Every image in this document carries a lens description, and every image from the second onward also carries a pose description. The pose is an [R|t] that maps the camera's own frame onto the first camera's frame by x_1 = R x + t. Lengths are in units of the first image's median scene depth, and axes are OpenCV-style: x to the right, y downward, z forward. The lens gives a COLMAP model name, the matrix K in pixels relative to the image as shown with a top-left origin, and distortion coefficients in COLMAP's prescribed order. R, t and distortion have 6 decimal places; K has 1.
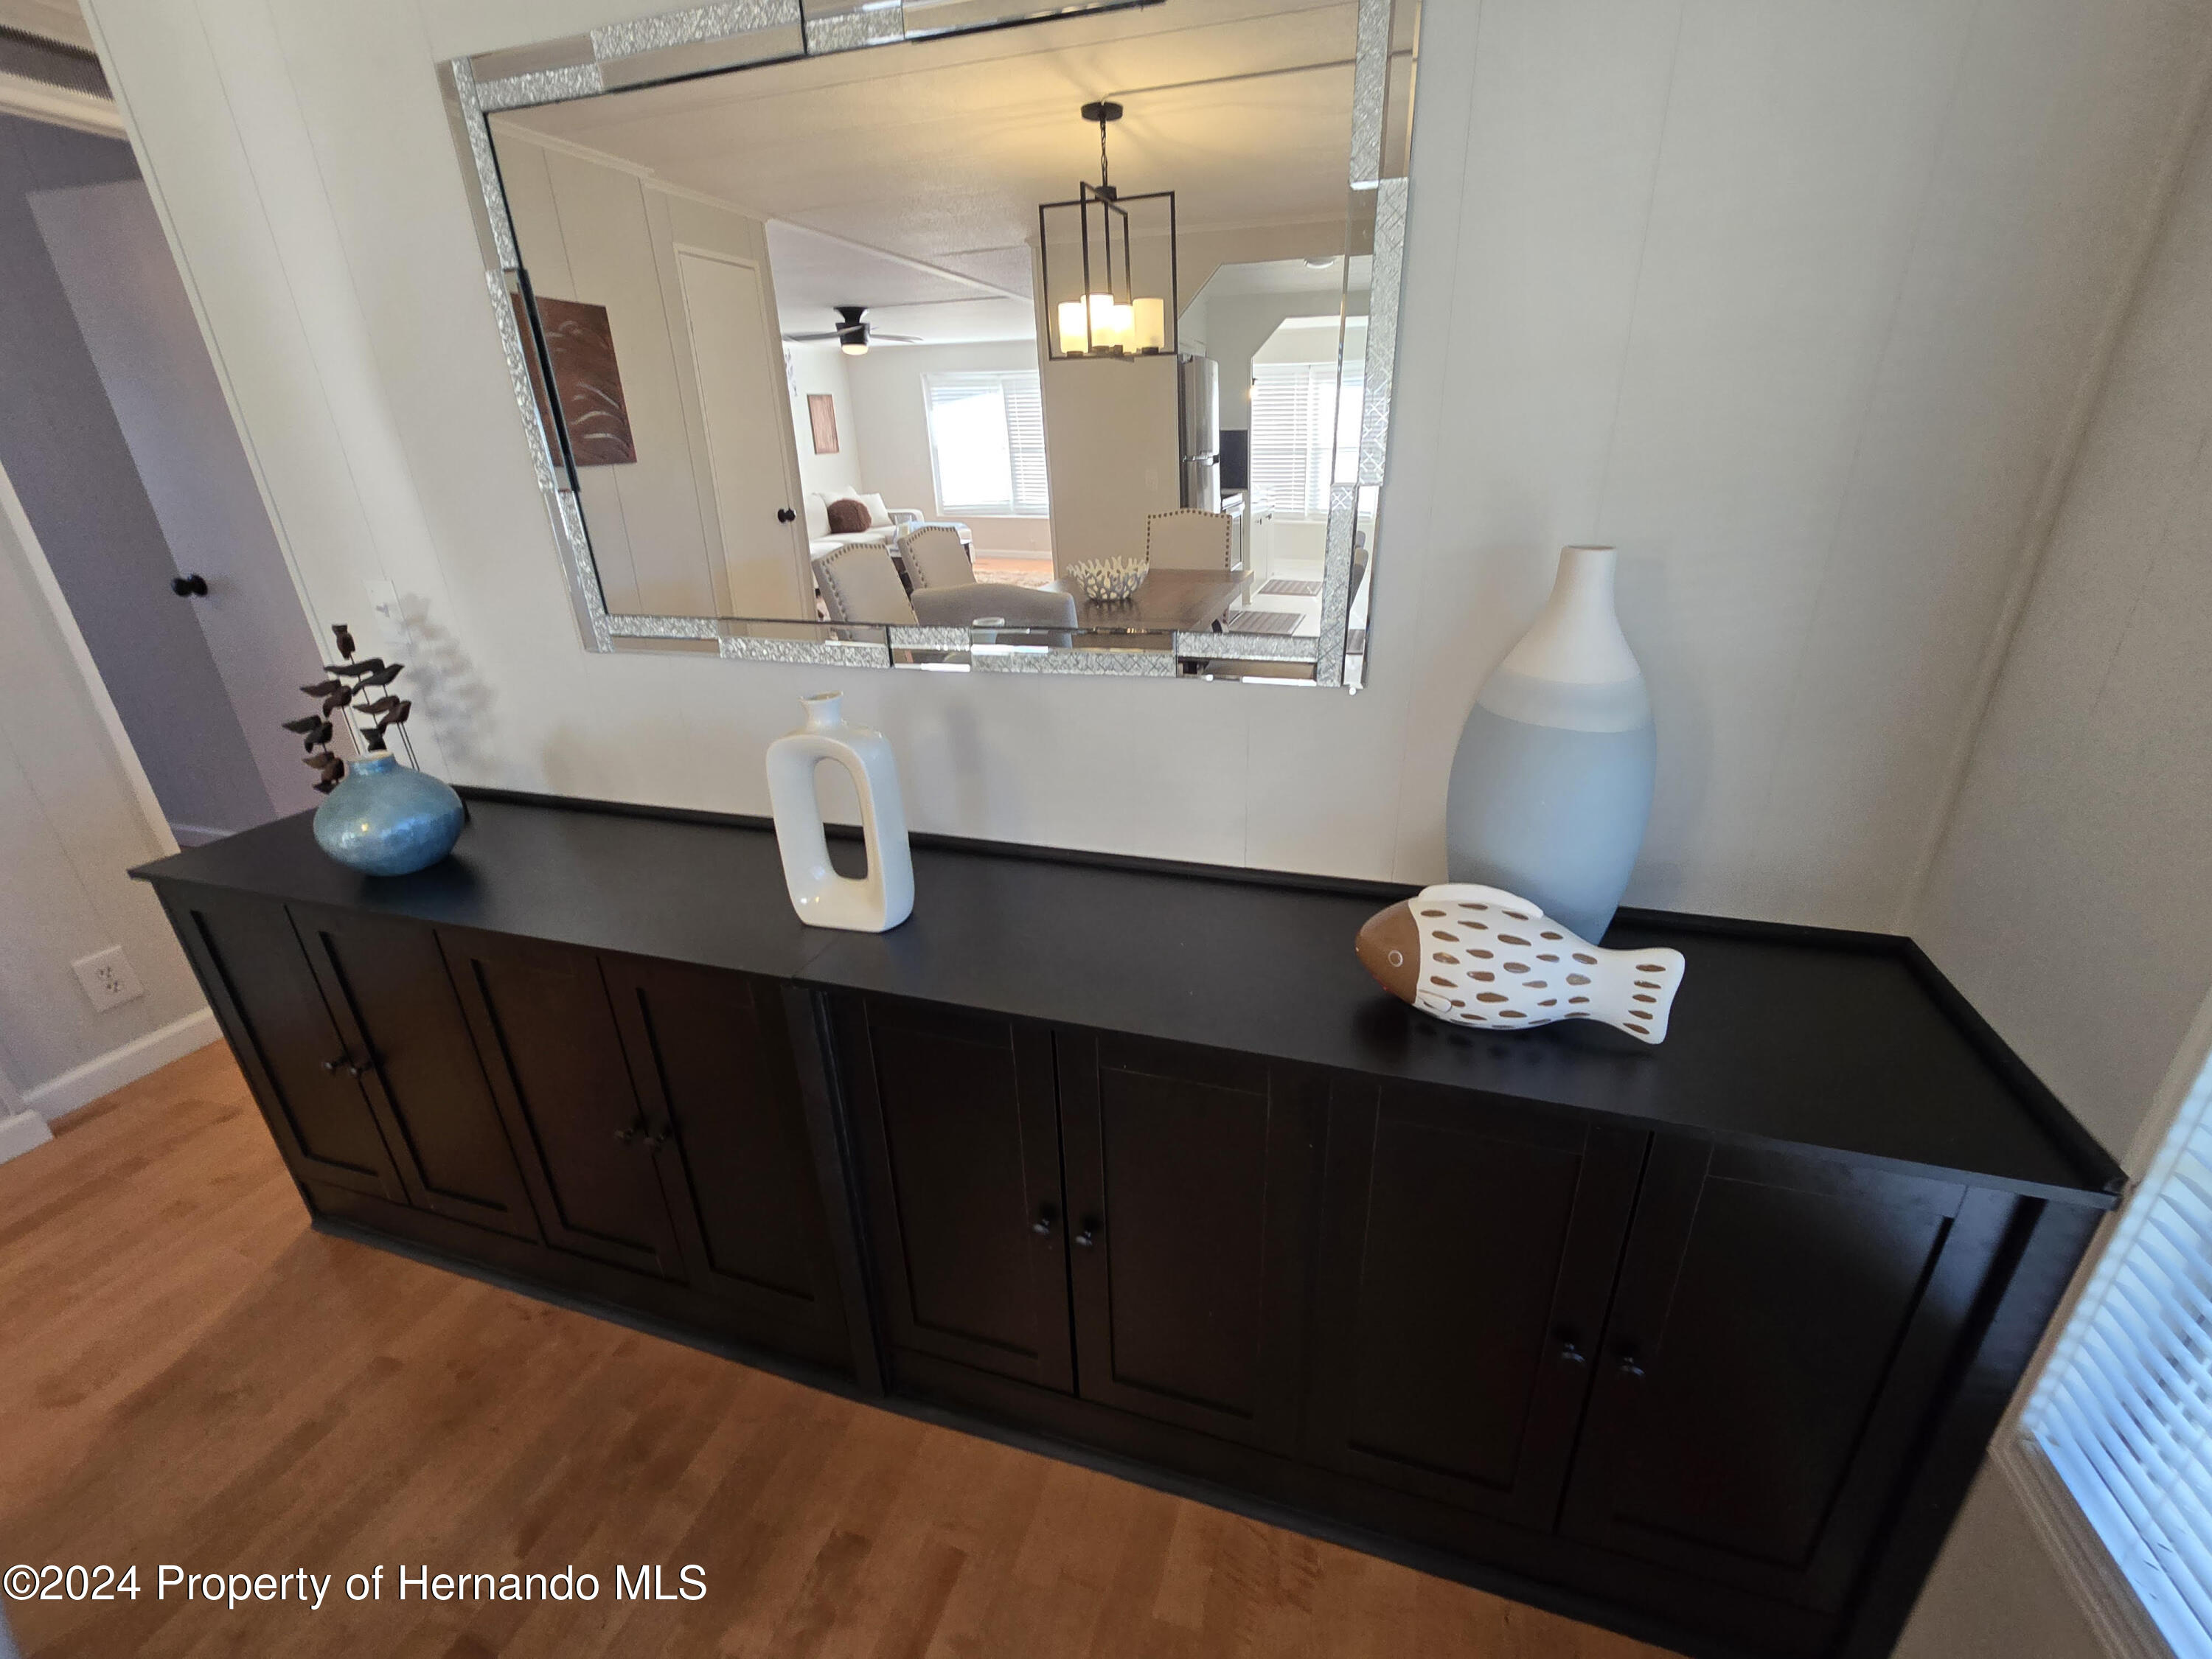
lens RADIAL K [[895.4, 0, 1111.8], [0, 895.4, 819.2], [0, 0, 1]] dist [-0.000083, -0.000145]
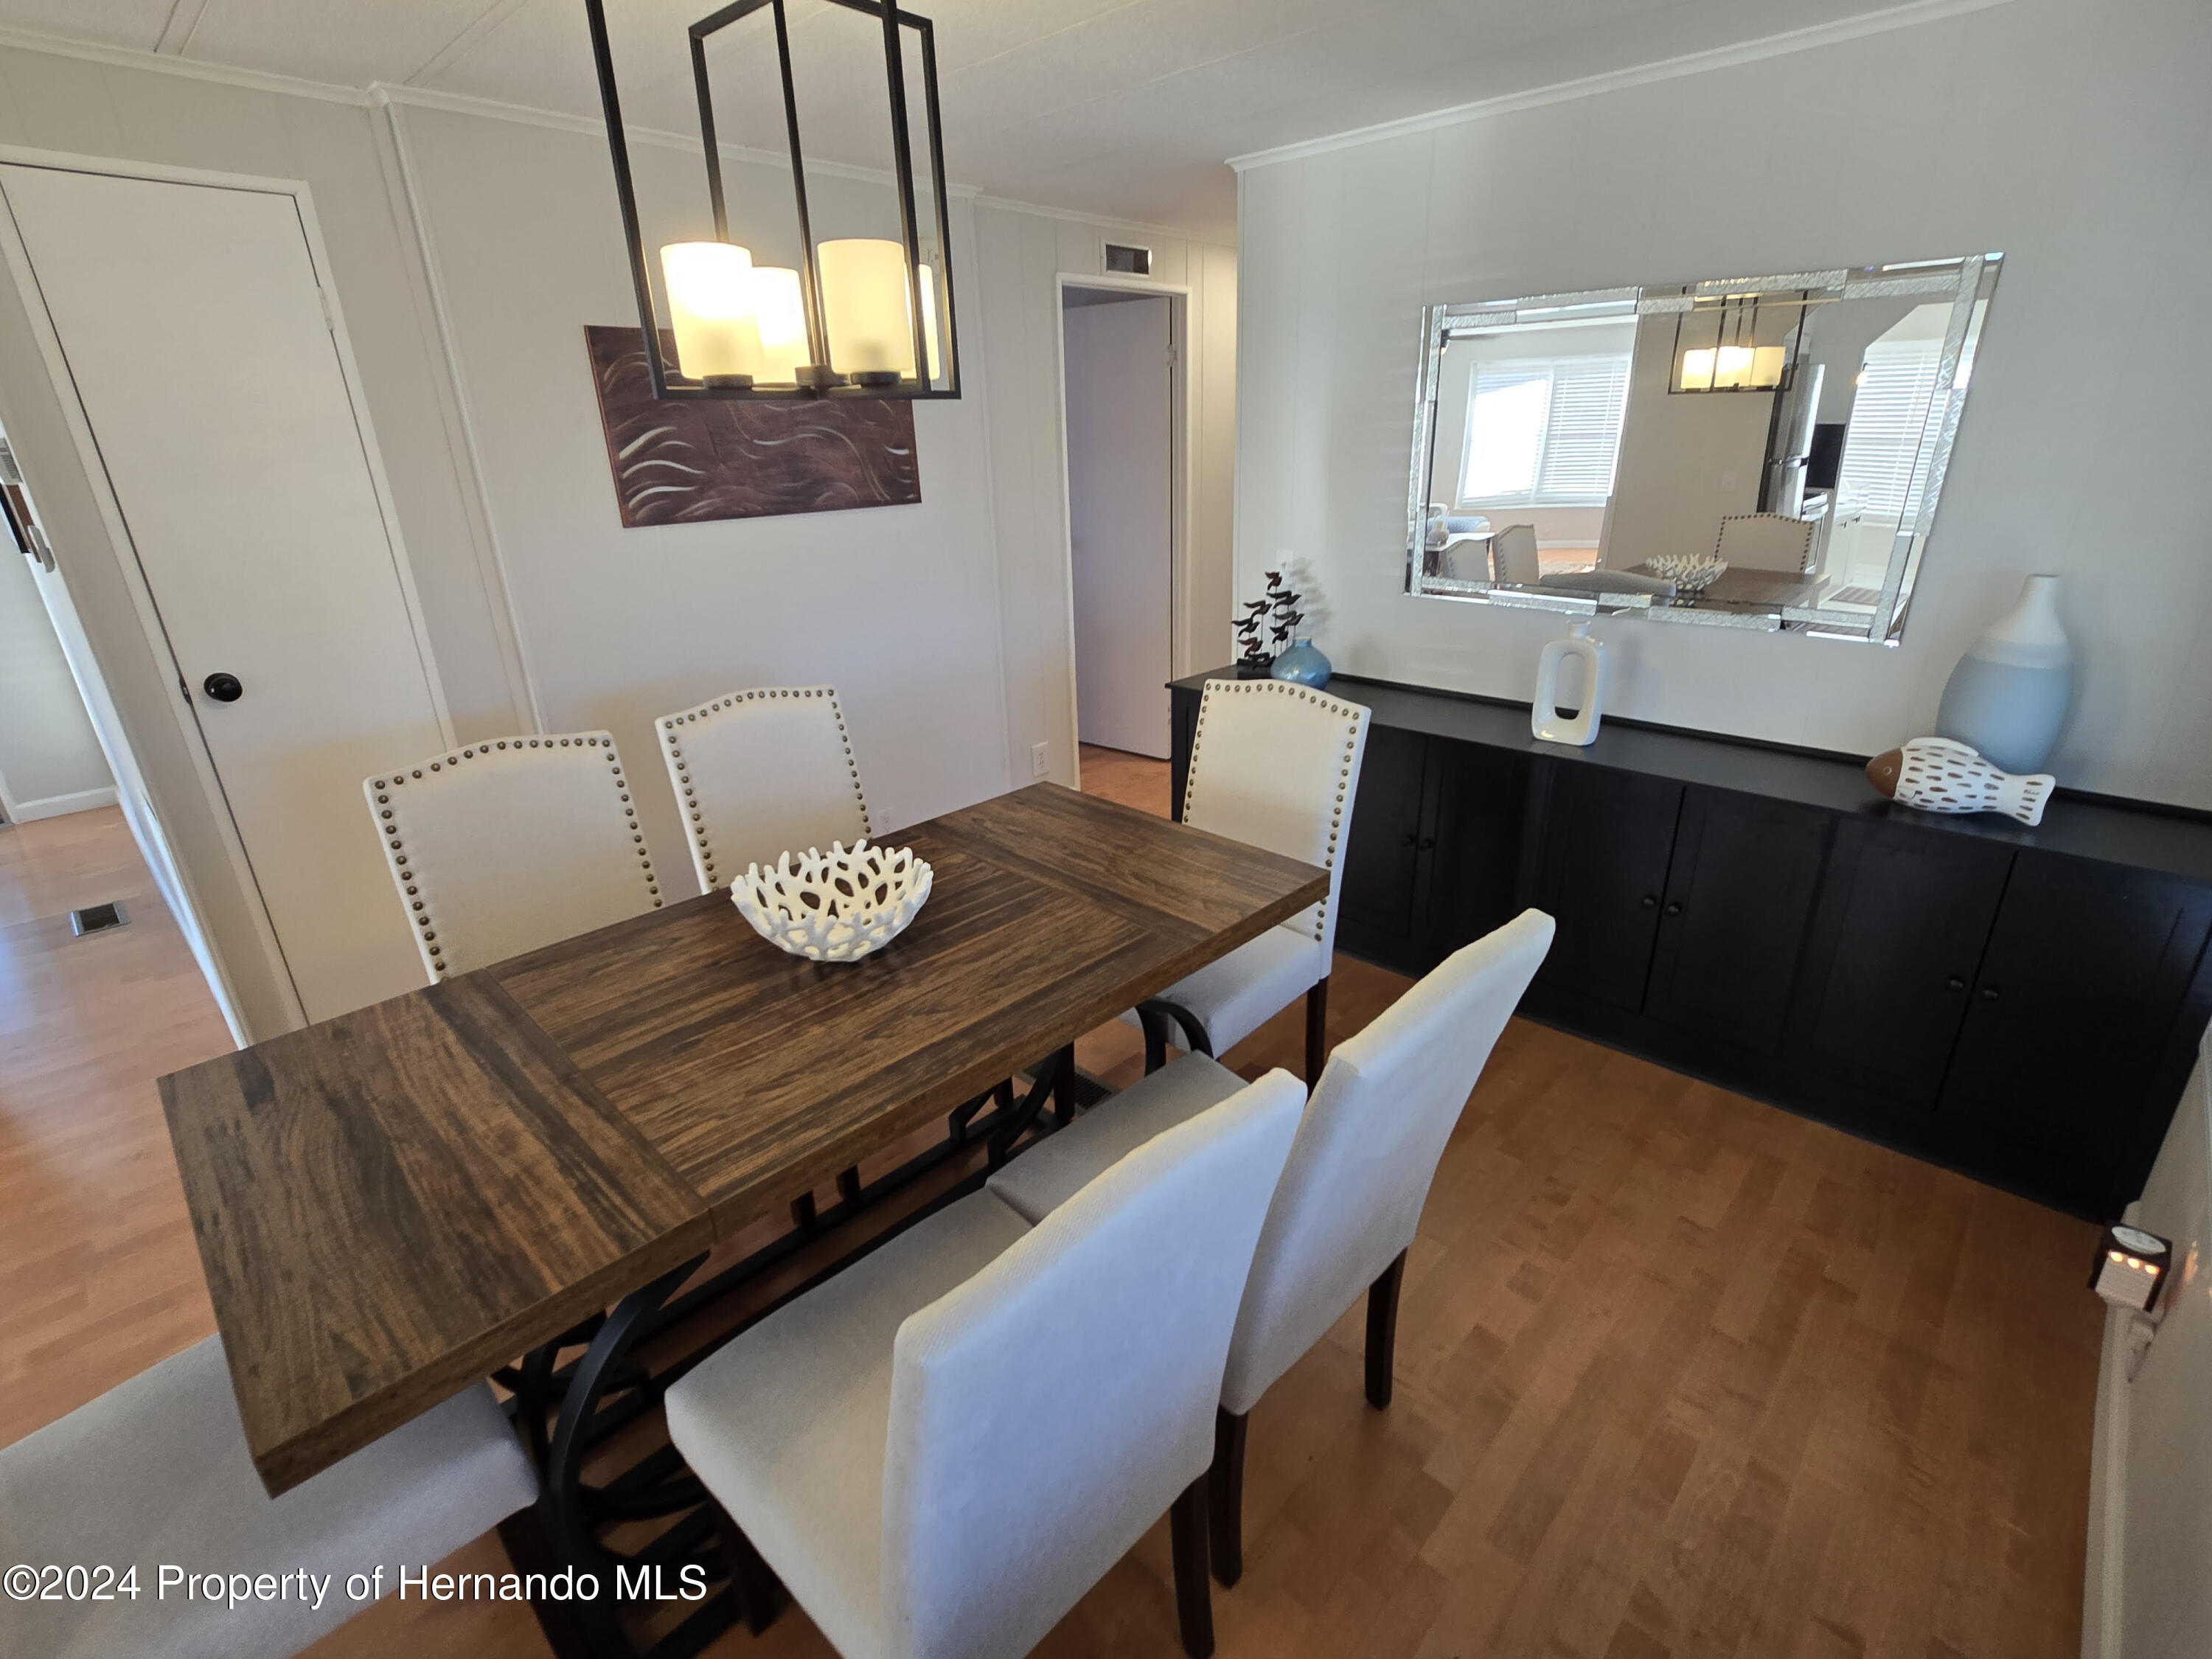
lens RADIAL K [[1028.4, 0, 1119.8], [0, 1028.4, 836.2], [0, 0, 1]] dist [-0.001634, -0.000437]
pose [[0.906804, 0.164447, -0.388155, -0.209396], [-0.163131, 0.985926, 0.036594, 0.315058], [0.388709, 0.030136, 0.920867, -1.143959]]
